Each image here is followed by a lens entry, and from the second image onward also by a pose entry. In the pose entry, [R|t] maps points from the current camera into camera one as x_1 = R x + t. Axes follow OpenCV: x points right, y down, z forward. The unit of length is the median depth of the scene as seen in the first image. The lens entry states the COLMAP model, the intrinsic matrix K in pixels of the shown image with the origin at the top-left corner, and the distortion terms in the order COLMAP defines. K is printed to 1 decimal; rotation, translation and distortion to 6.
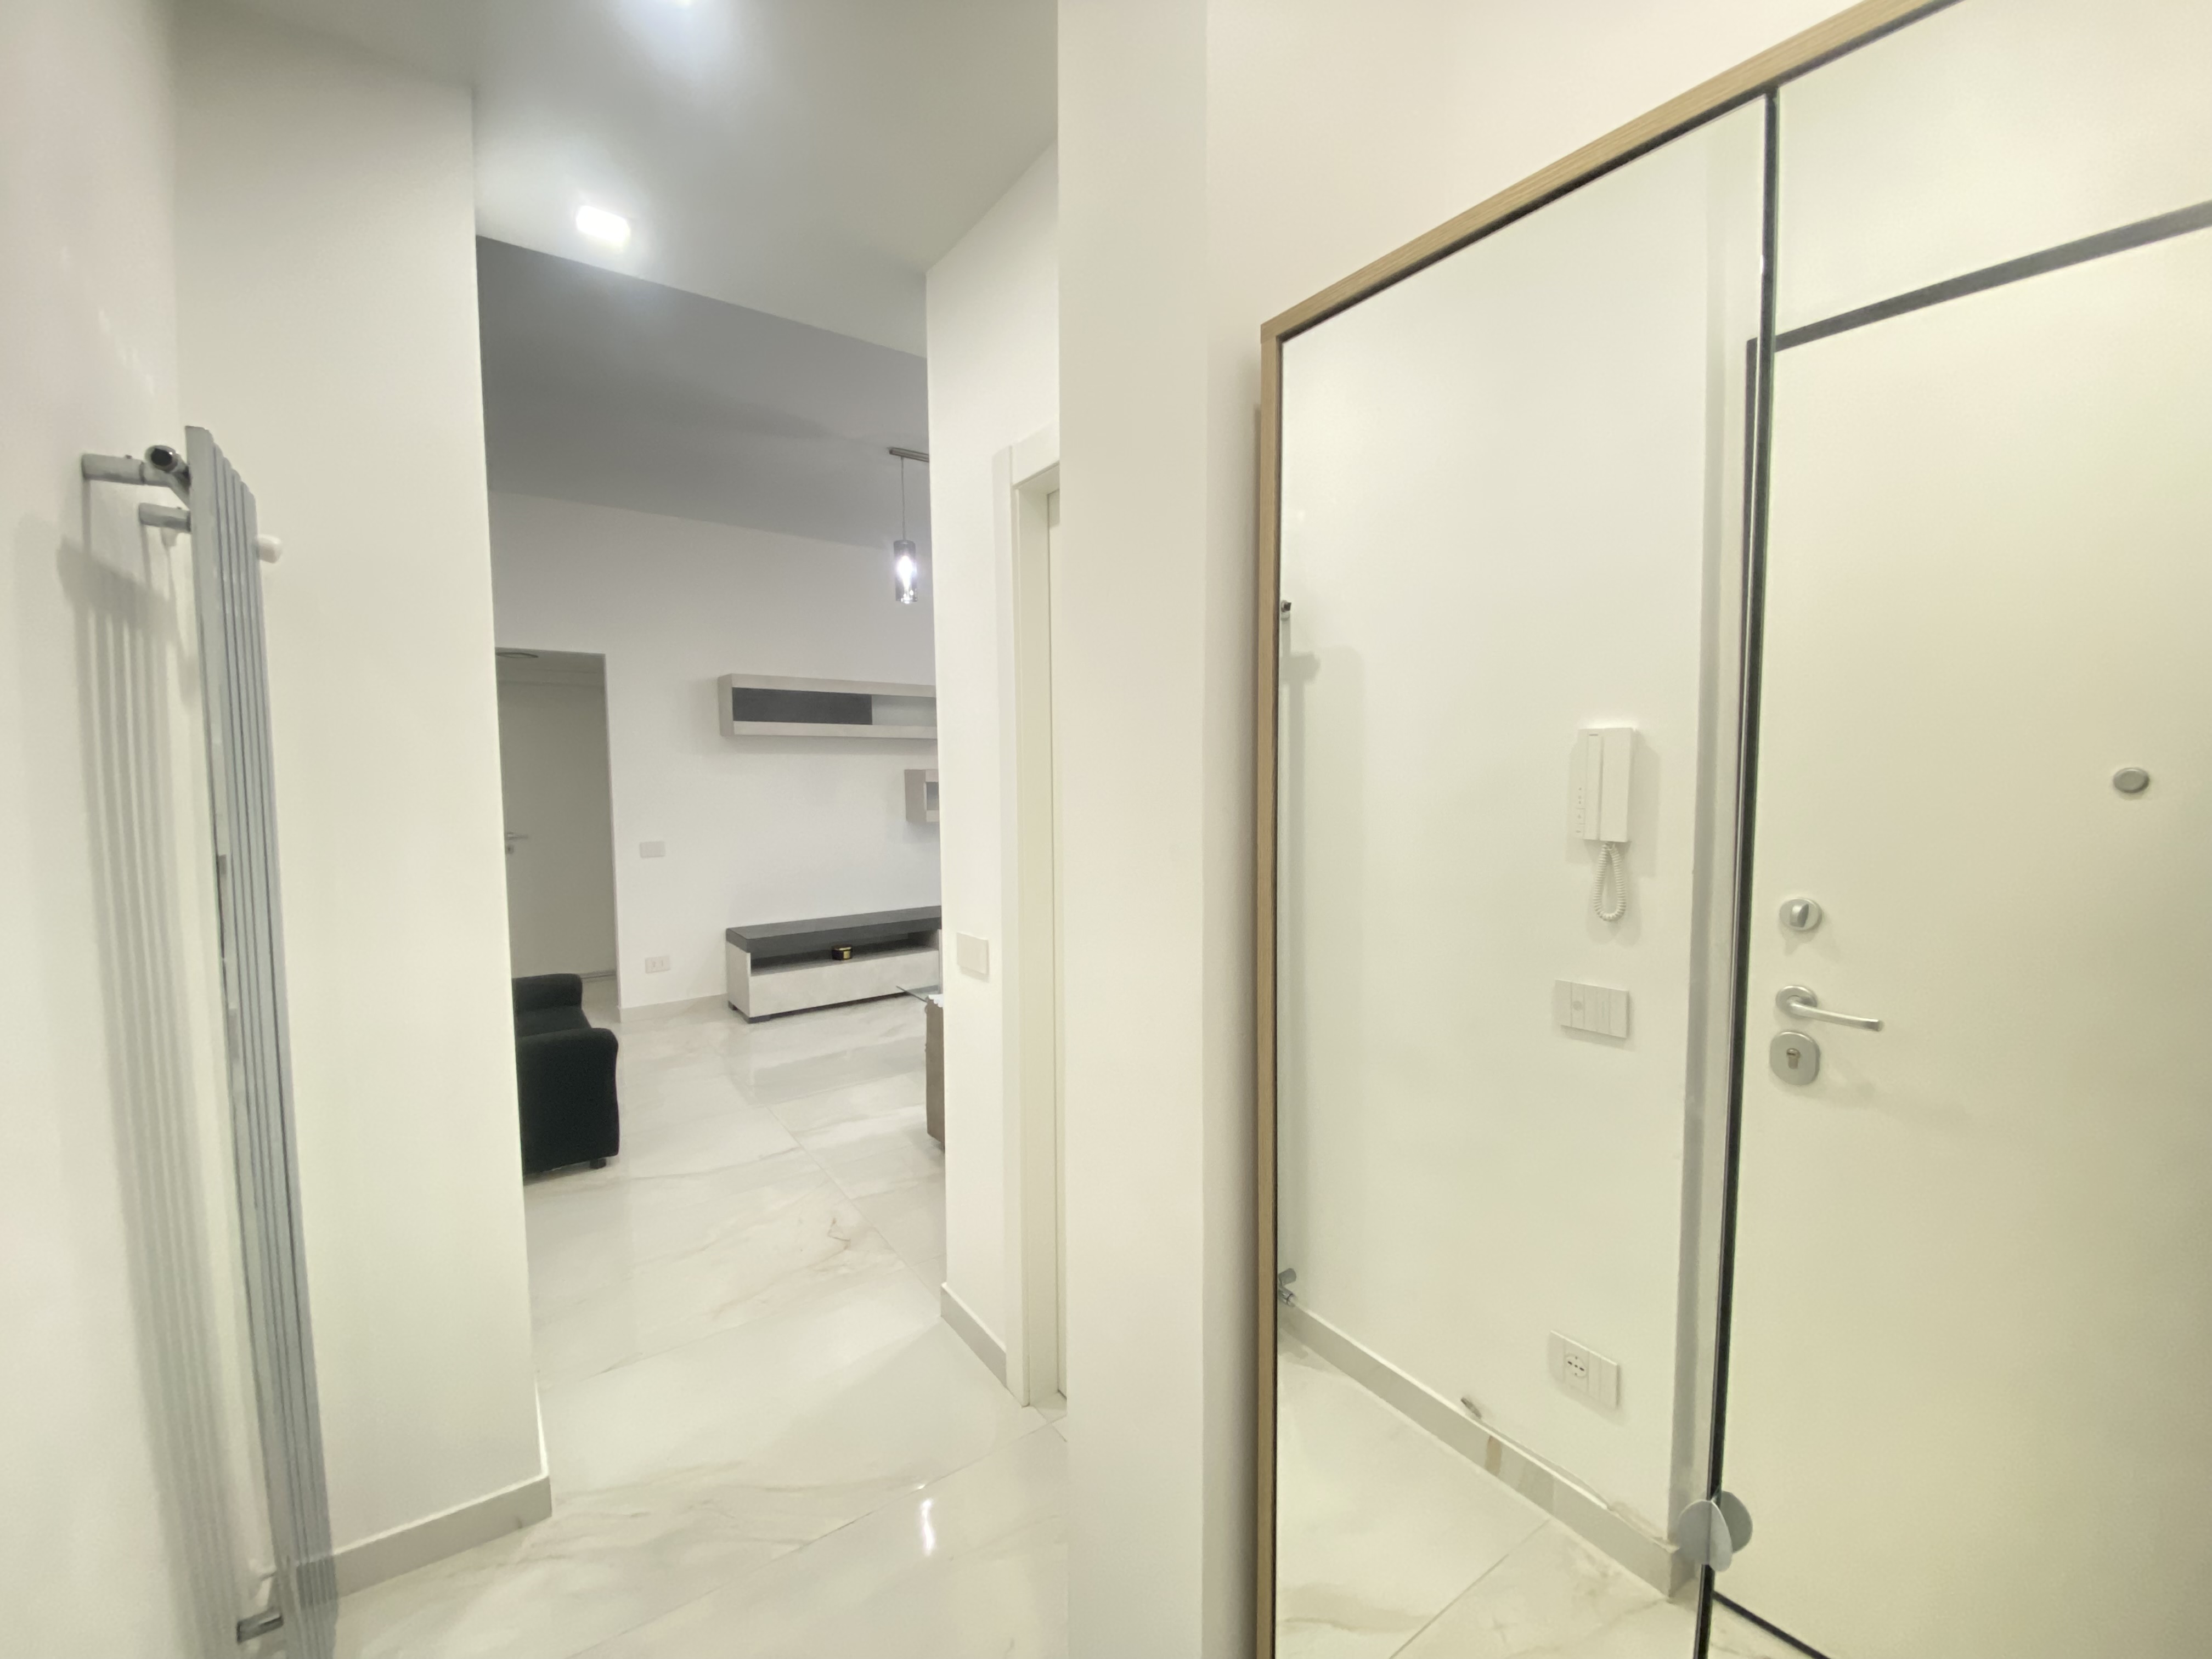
lens RADIAL K [[889.3, 0, 1095.6], [0, 889.3, 830.7], [0, 0, 1]] dist [0.019974, -0.020689]
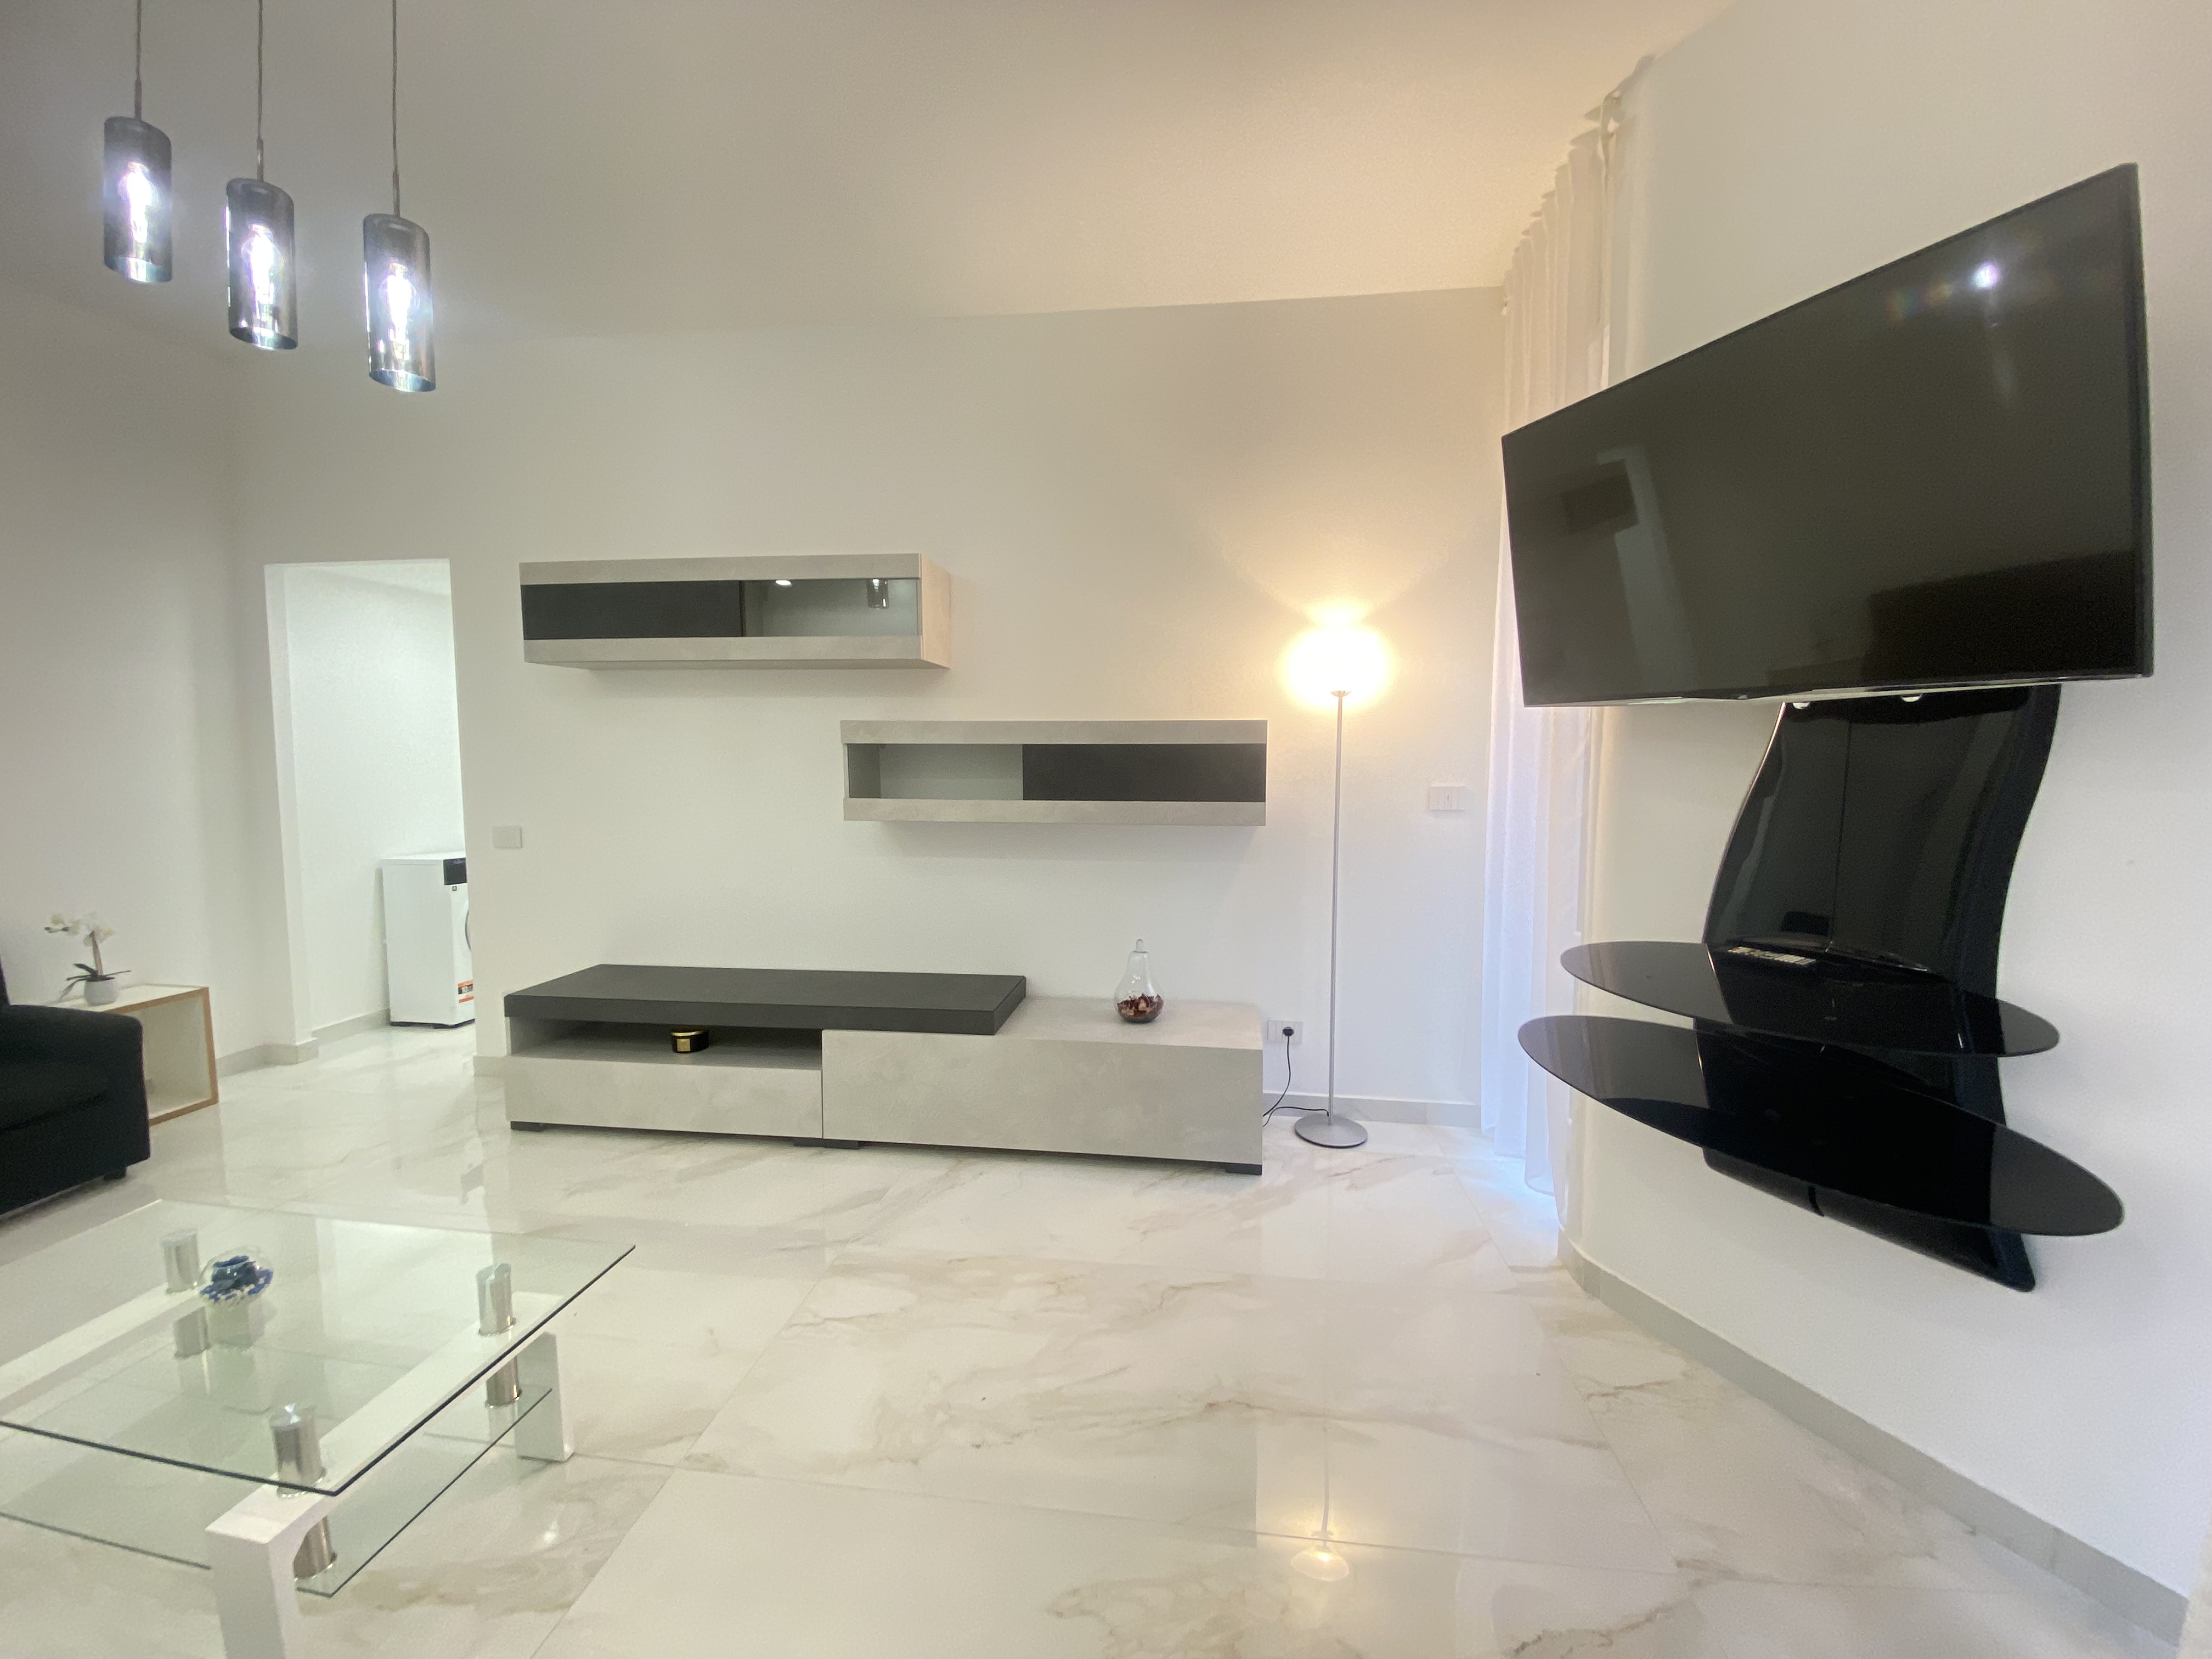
lens RADIAL K [[895.0, 0, 1103.7], [0, 895.0, 828.0], [0, 0, 1]] dist [0.019894, -0.019896]
pose [[0.733290, 0.062456, -0.677041, 0.308276], [-0.056746, 0.997920, 0.030596, -0.032920], [0.677543, 0.015984, 0.735309, 0.782914]]
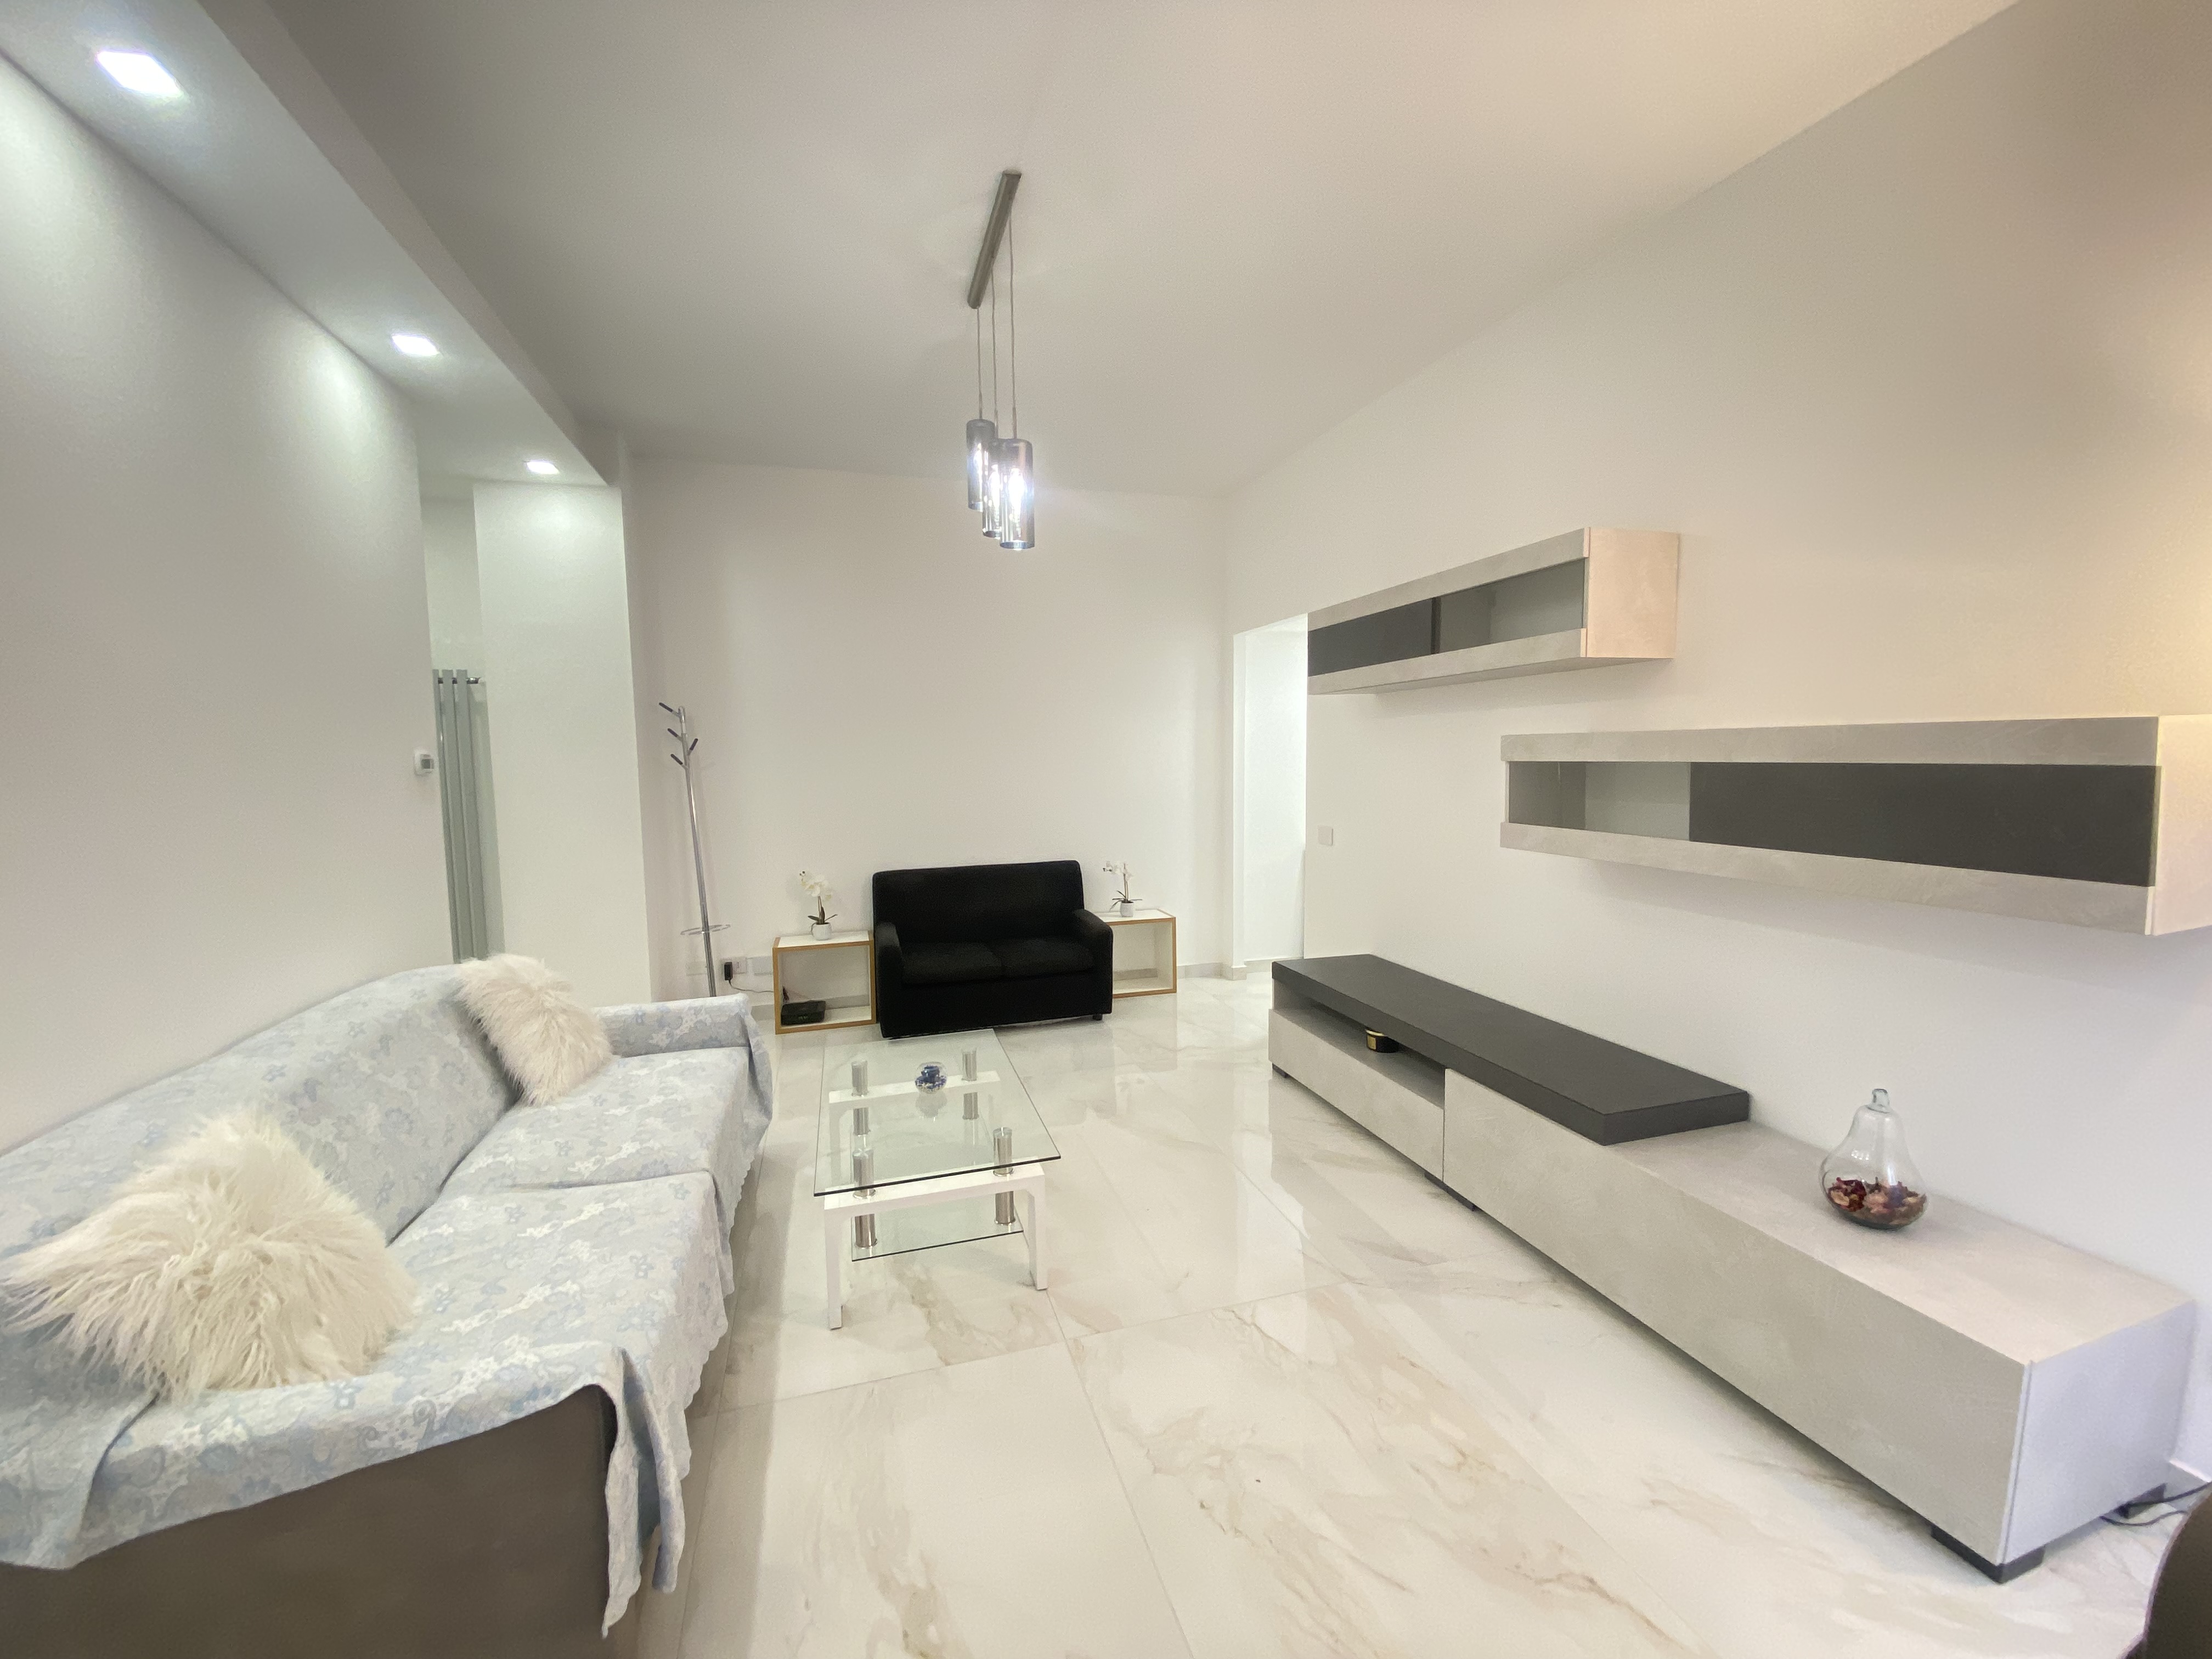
lens RADIAL K [[889.3, 0, 1095.6], [0, 889.3, 830.7], [0, 0, 1]] dist [0.019974, -0.020689]
pose [[-0.324658, 0.093229, -0.941225, 0.354802], [-0.052304, 0.991838, 0.116283, -0.068036], [0.944384, 0.086982, -0.317132, 1.037200]]
